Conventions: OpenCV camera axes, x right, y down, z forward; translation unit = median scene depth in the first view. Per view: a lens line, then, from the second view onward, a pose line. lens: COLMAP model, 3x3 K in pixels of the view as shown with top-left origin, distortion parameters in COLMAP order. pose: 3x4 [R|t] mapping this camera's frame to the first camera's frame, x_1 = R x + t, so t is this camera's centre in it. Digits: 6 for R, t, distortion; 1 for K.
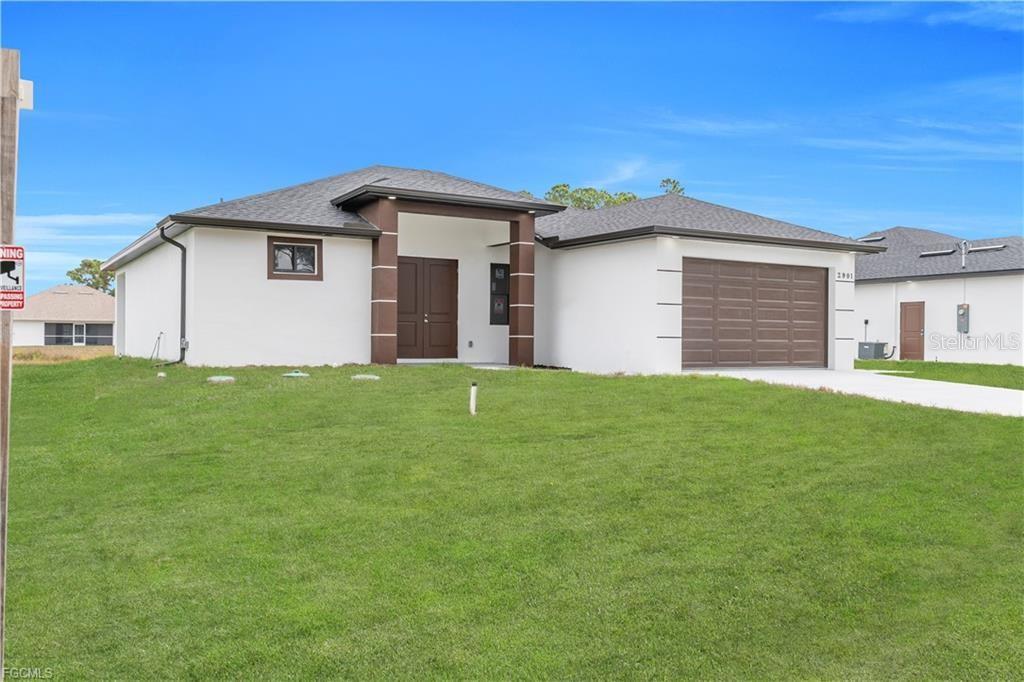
lens RADIAL K [[864.3, 0, 508.0], [0, 864.3, 346.2], [0, 0, 1]] dist [0.023745, -0.002692]
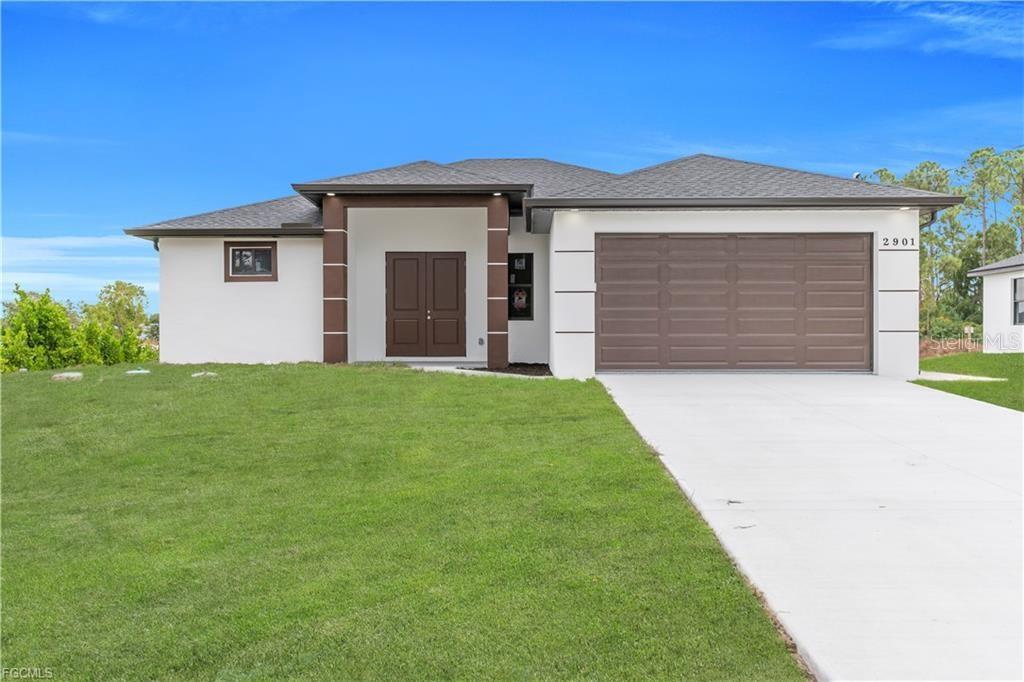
lens RADIAL K [[864.3, 0, 518.9], [0, 864.3, 335.1], [0, 0, 1]] dist [0.023745, -0.002692]
pose [[0.847345, -0.008687, -0.530972, 0.570179], [0.003491, 0.999936, -0.010789, 0.001058], [0.531031, 0.007288, 0.847321, 0.272368]]
